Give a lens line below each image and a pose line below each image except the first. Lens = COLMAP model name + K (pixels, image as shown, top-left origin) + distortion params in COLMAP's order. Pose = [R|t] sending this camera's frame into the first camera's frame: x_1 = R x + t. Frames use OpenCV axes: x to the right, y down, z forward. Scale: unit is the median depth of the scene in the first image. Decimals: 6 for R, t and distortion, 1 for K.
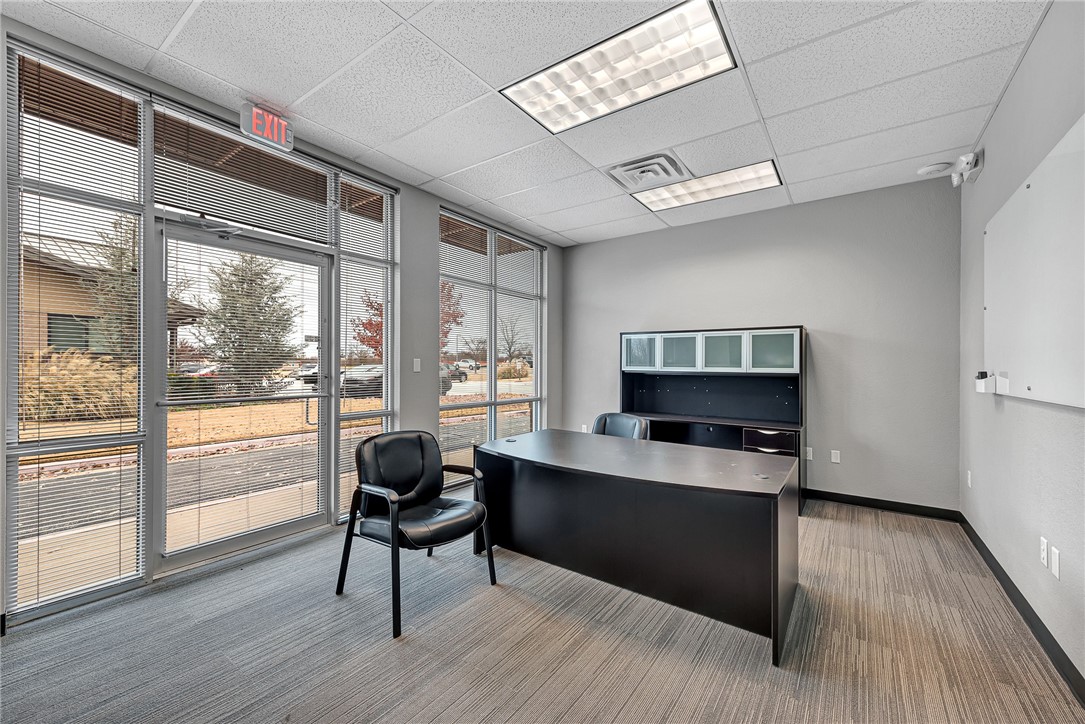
lens RADIAL K [[431.0, 0, 539.3], [0, 431.0, 370.4], [0, 0, 1]] dist [0.016896, -0.002238]
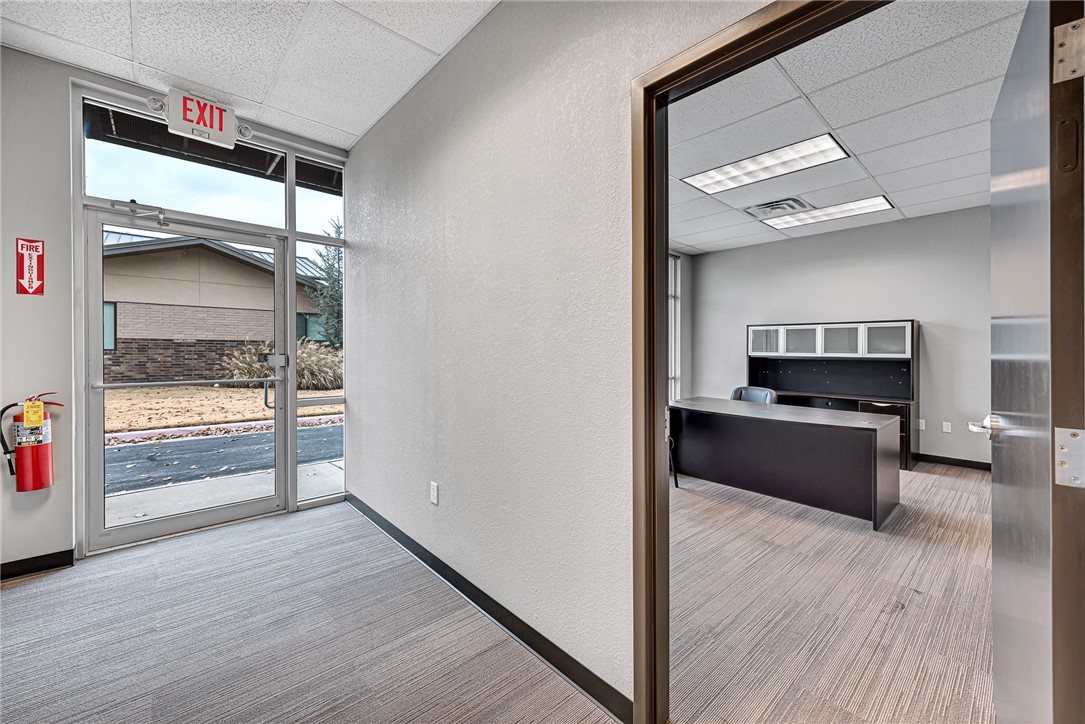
lens RADIAL K [[431.0, 0, 532.4], [0, 431.0, 352.3], [0, 0, 1]] dist [0.016896, -0.002238]
pose [[0.976278, 0.003084, -0.216500, -0.184450], [-0.004682, 0.999965, -0.006870, 0.003969], [0.216471, 0.007721, 0.976258, -0.446915]]
